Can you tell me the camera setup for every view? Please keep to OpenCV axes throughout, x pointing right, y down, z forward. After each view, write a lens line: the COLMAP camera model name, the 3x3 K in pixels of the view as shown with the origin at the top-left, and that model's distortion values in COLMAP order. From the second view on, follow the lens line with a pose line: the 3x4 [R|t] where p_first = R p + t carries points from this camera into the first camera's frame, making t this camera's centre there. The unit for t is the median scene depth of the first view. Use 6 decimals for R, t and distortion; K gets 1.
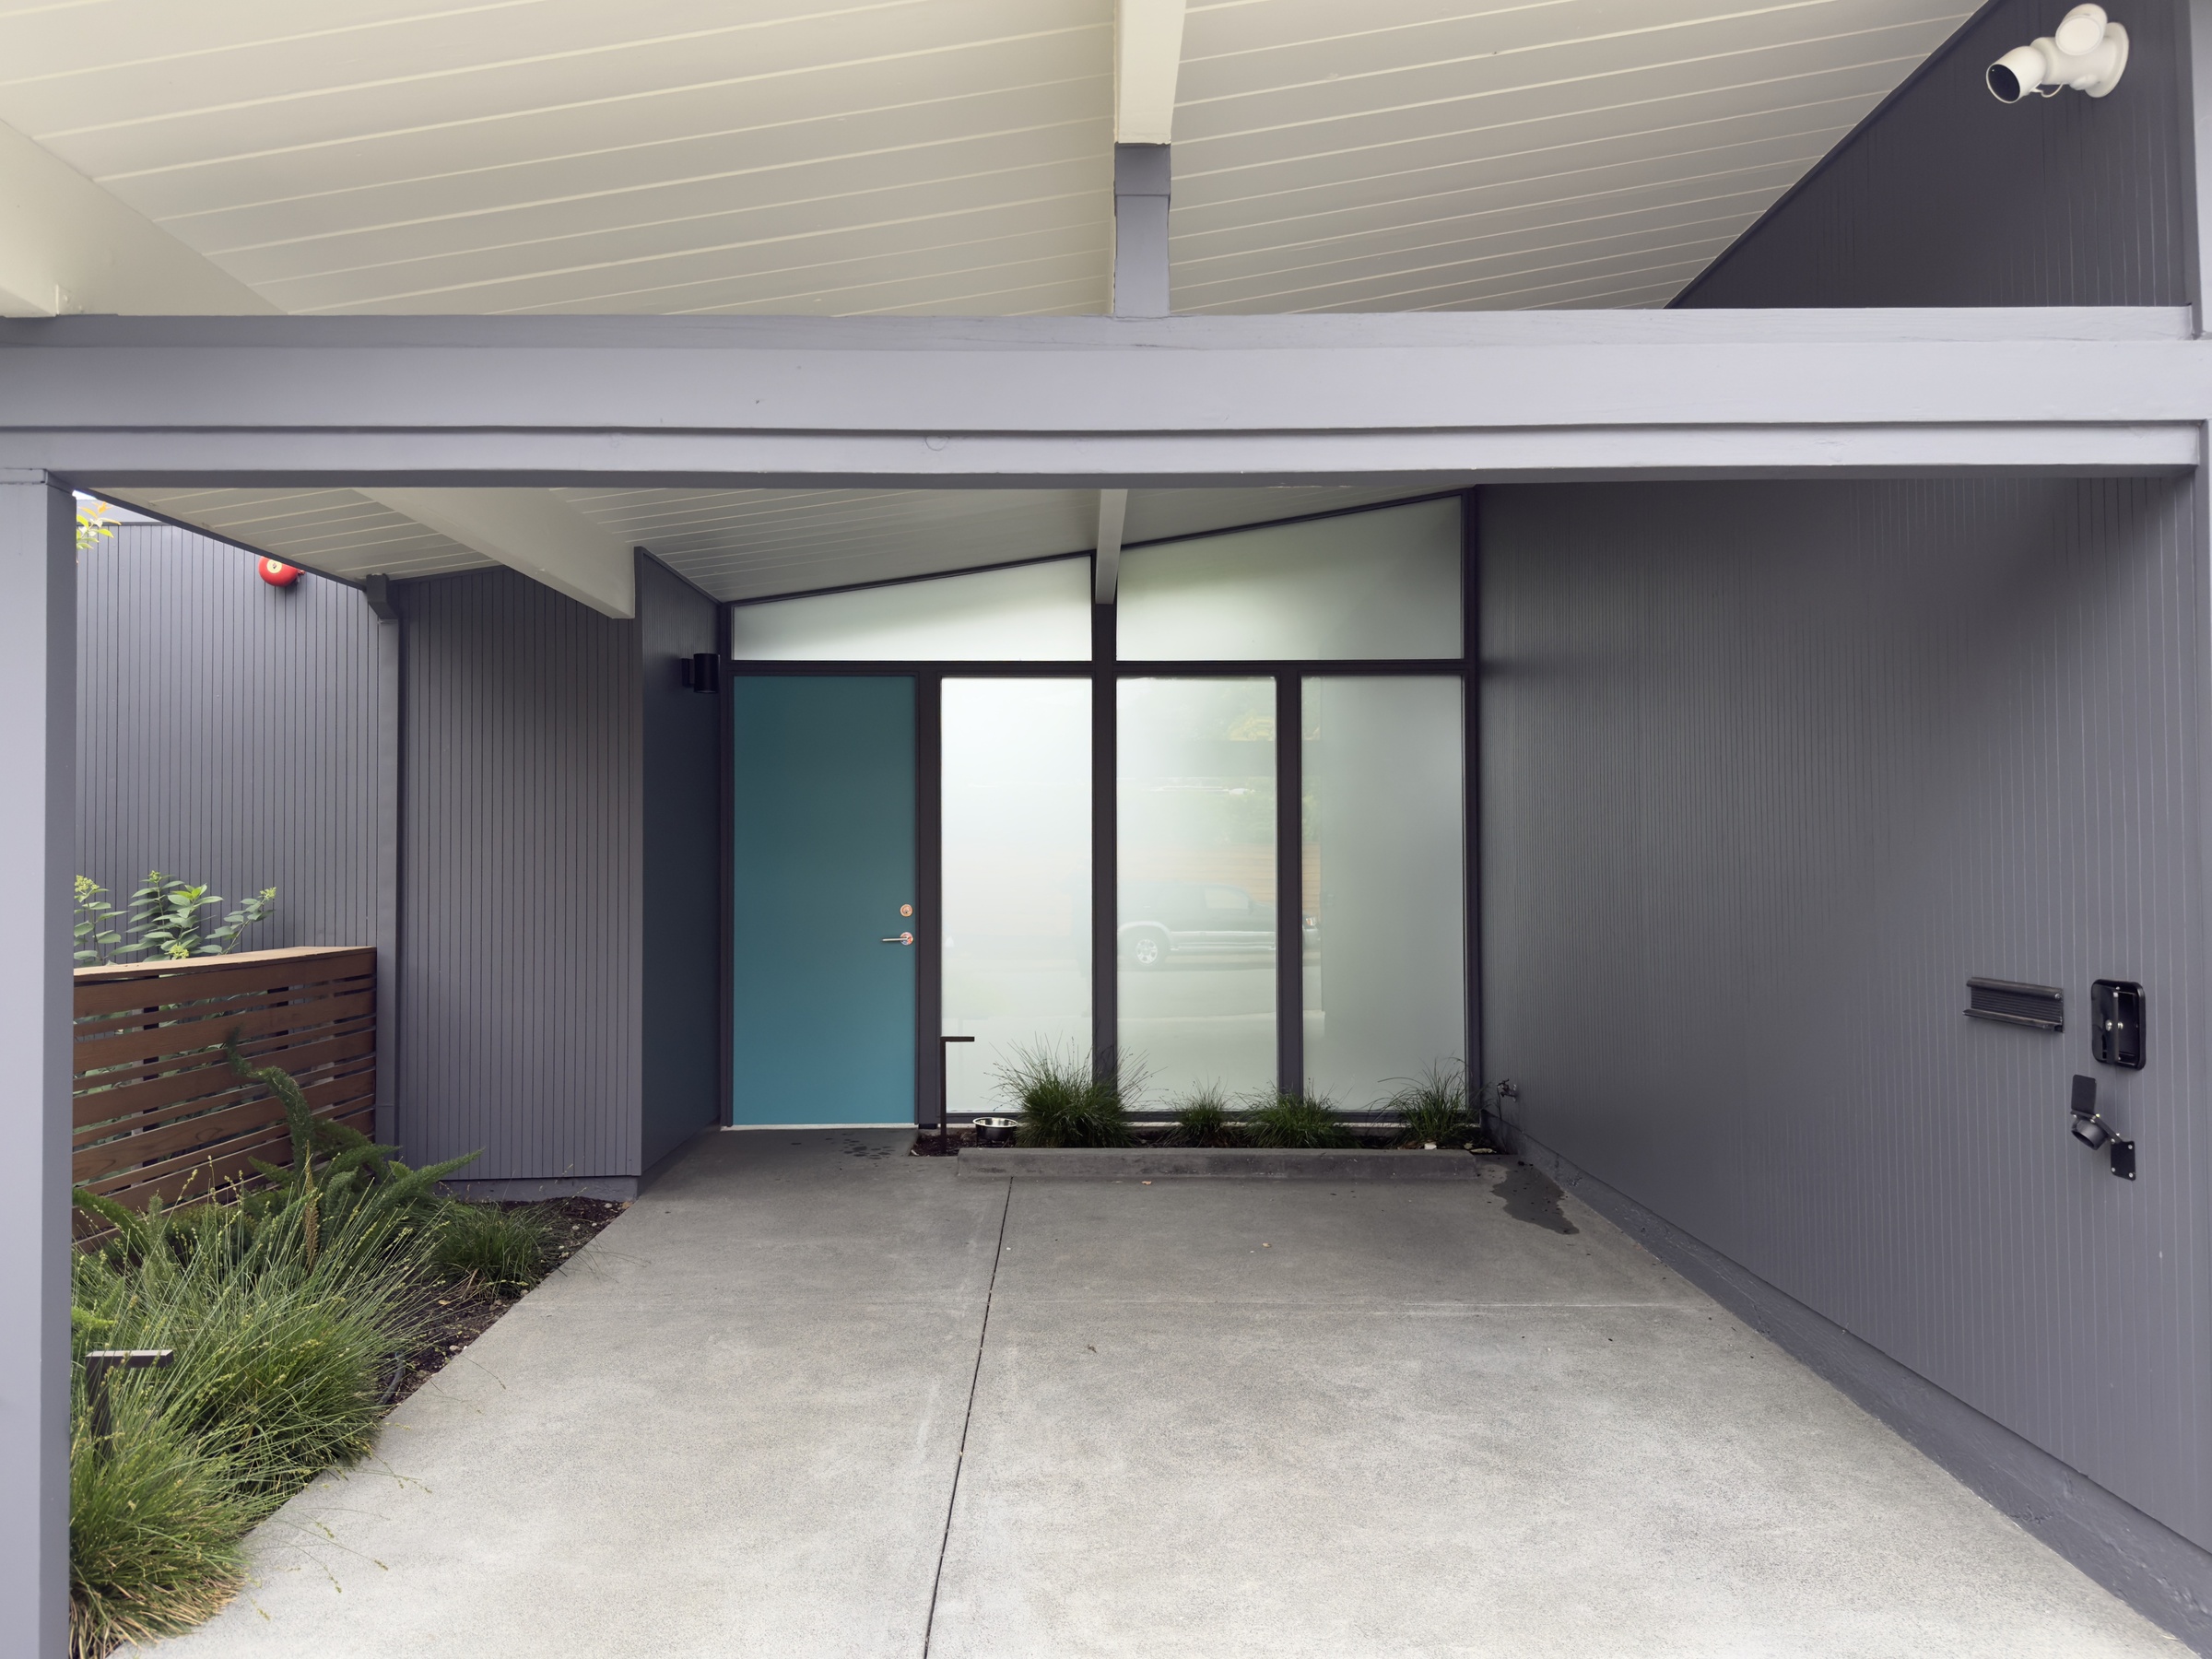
lens RADIAL K [[1558.3, 0, 1106.0], [0, 1558.3, 829.5], [0, 0, 1]] dist [0.069870, -0.078802]
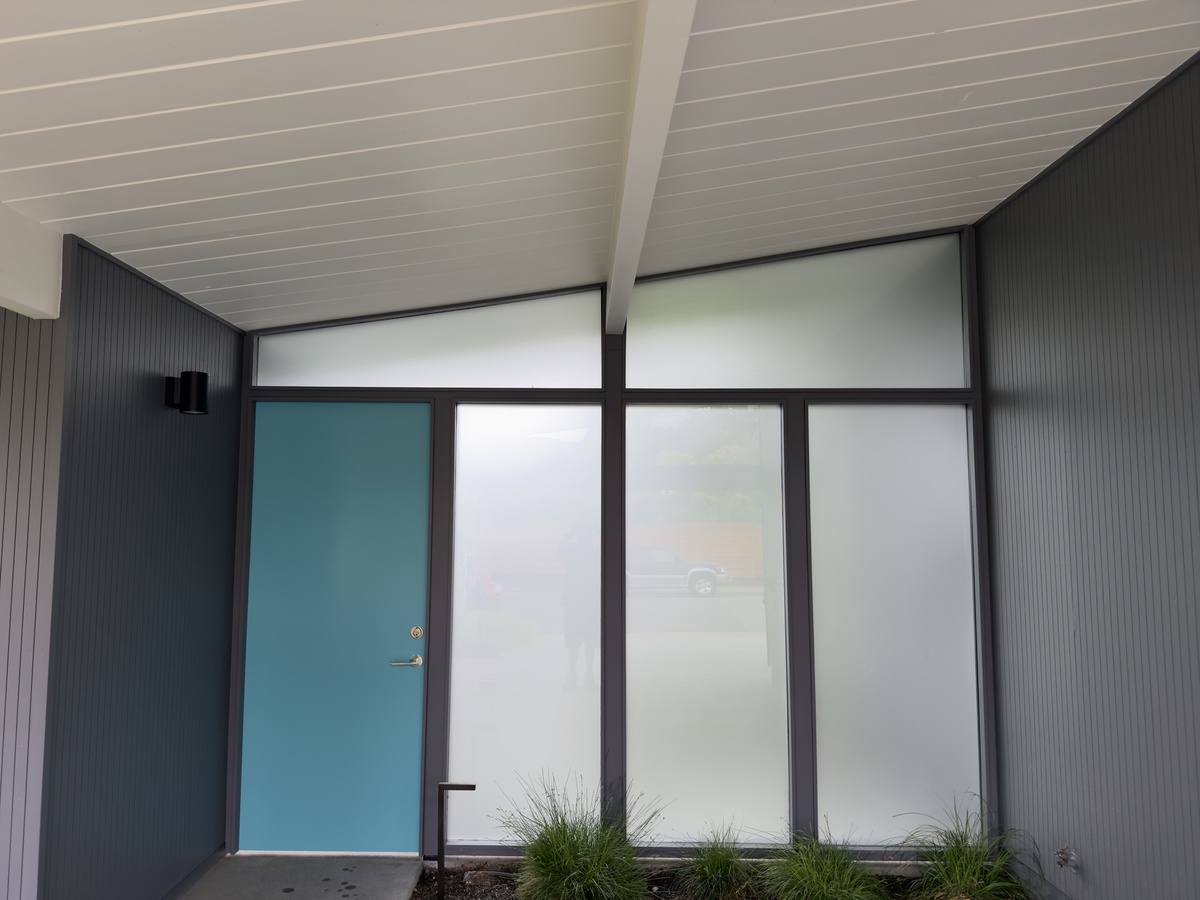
lens RADIAL K [[845.4, 0, 600.0], [0, 845.4, 450.0], [0, 0, 1]] dist [0.069870, -0.078802]
pose [[0.999882, 0.007640, 0.013319, -0.017900], [-0.006790, 0.998008, -0.062728, -0.032637], [-0.013771, 0.062630, 0.997942, 0.449813]]
